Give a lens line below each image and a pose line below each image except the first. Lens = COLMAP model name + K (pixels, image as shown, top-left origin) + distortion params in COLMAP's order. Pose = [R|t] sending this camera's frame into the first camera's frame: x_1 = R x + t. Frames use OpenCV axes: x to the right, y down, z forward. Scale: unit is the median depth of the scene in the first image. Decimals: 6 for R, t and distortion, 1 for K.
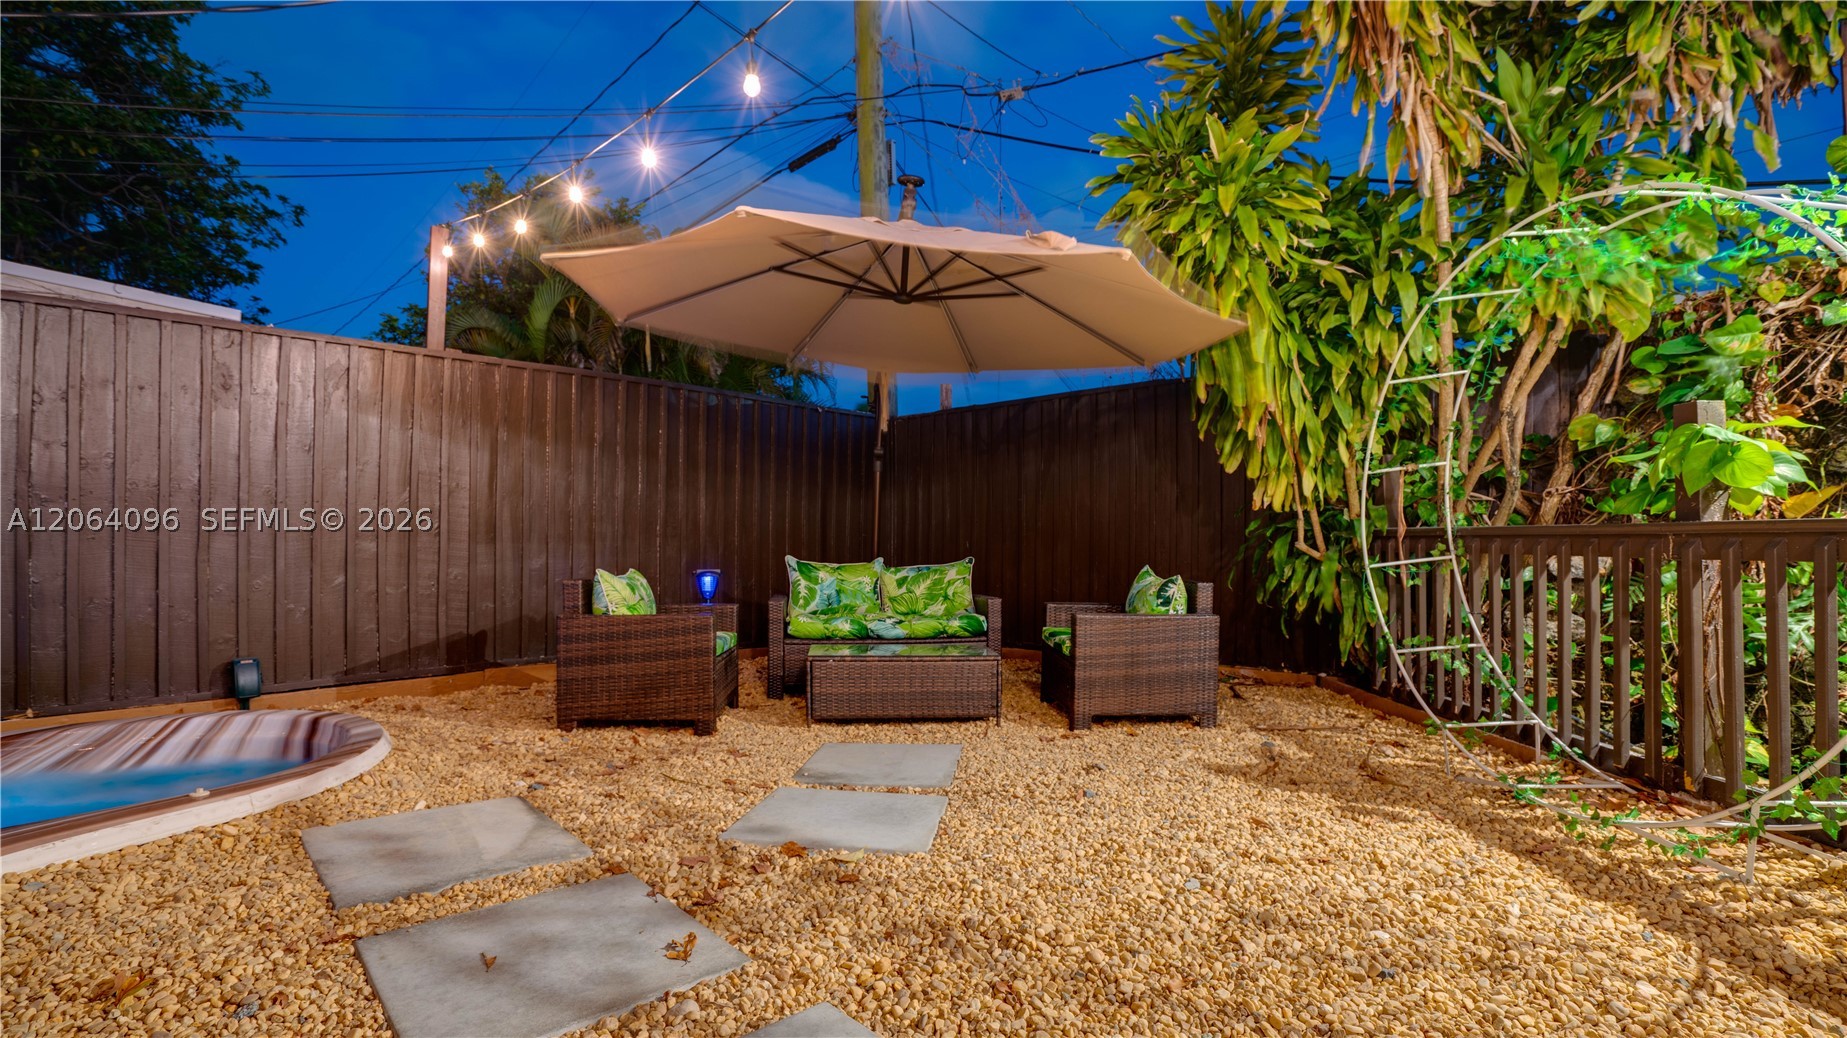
lens RADIAL K [[902.1, 0, 924.1], [0, 902.1, 547.7], [0, 0, 1]] dist [-0.052947, 0.000288]
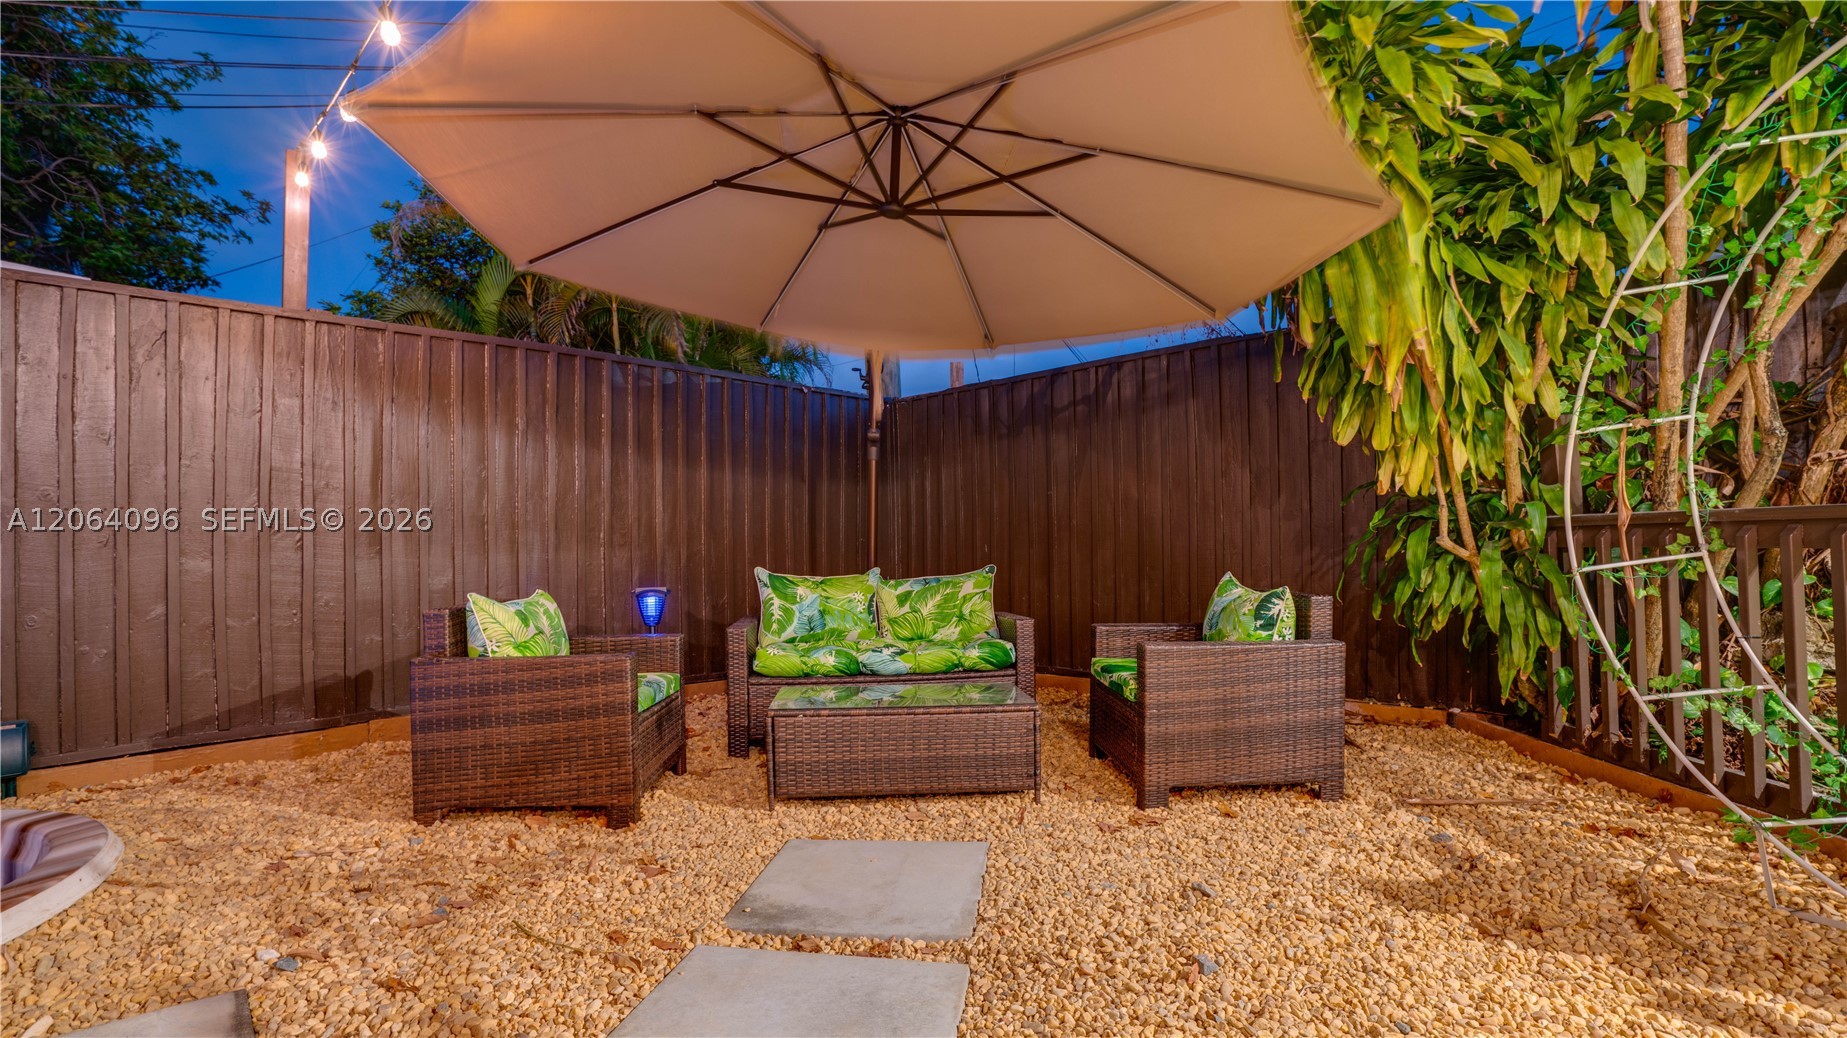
lens RADIAL K [[902.1, 0, 924.1], [0, 902.1, 547.7], [0, 0, 1]] dist [-0.052947, 0.000288]
pose [[0.999677, -0.018883, -0.017038, 0.008108], [0.018794, 0.999809, -0.005400, -0.001597], [0.017136, 0.005078, 0.999840, 0.265704]]
